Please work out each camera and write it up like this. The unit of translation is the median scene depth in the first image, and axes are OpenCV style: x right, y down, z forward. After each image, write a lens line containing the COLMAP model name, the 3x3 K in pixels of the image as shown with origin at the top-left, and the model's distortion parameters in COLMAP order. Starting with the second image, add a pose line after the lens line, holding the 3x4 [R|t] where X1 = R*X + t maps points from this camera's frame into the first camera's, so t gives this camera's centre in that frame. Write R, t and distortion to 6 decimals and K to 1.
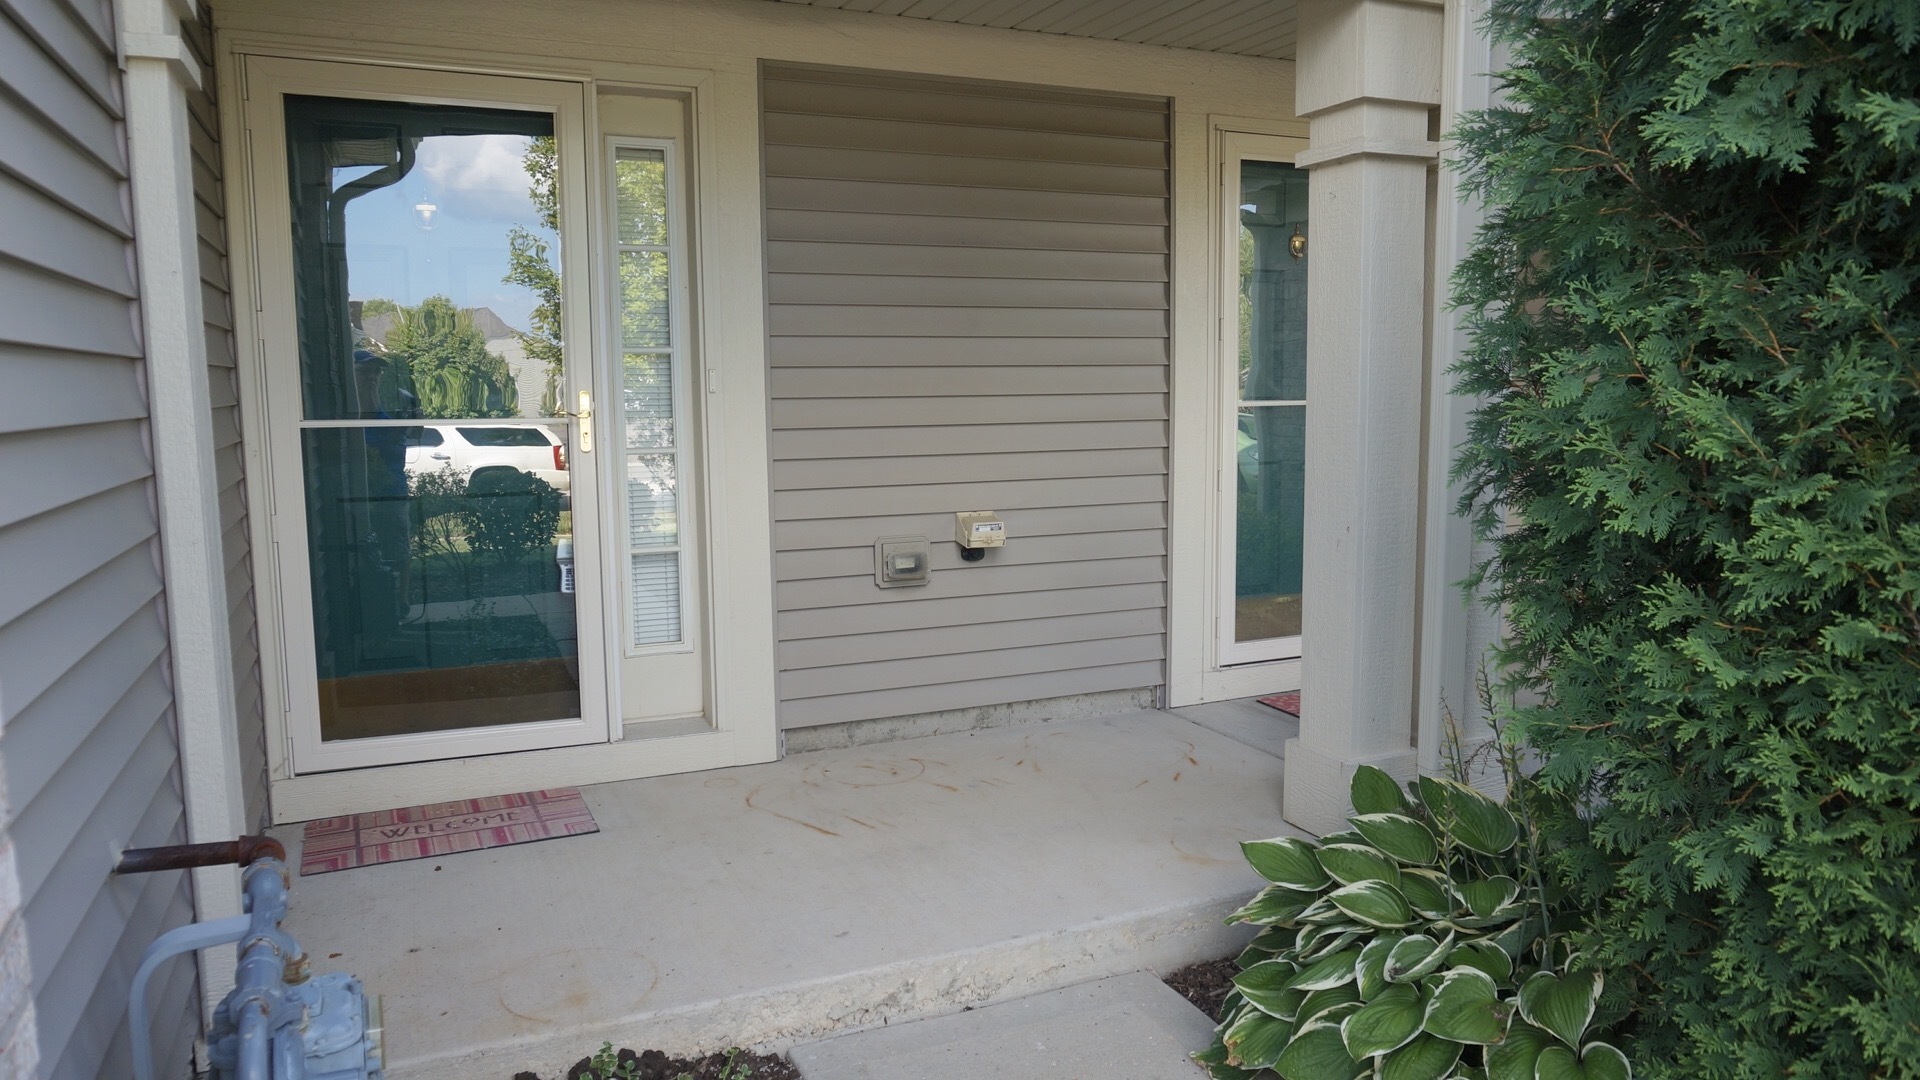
lens RADIAL K [[1301.3, 0, 968.3], [0, 1301.3, 537.7], [0, 0, 1]] dist [-0.052331, 0.046717]
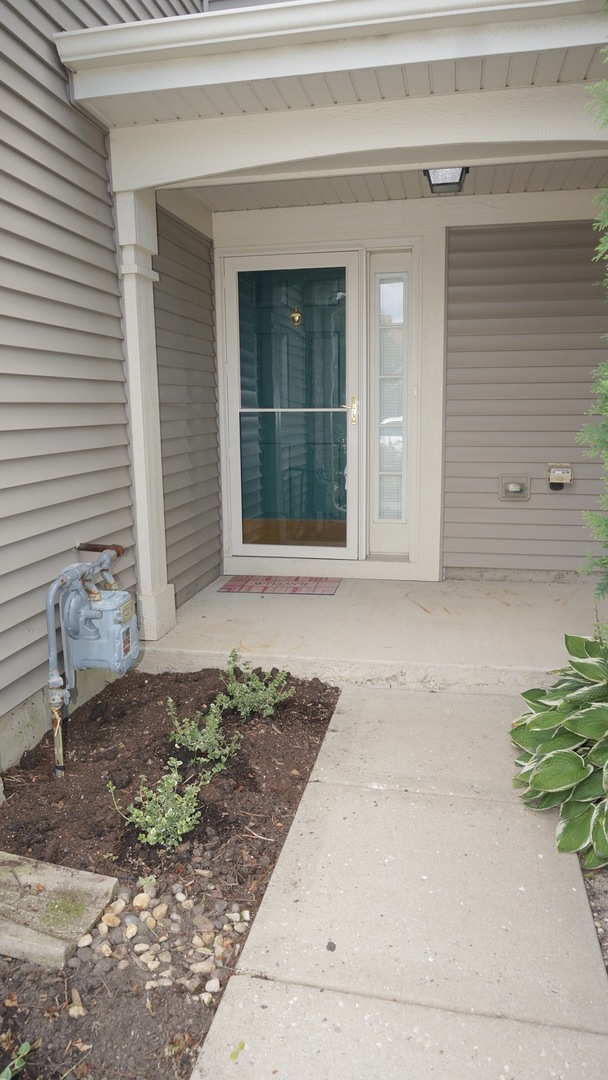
lens RADIAL K [[732.0, 0, 295.2], [0, 732.0, 543.8], [0, 0, 1]] dist [-0.052331, 0.046717]
pose [[0.808840, 0.105413, -0.578503, 0.366709], [-0.061779, 0.993590, 0.094671, 0.022455], [0.584774, -0.040835, 0.810168, -0.056807]]
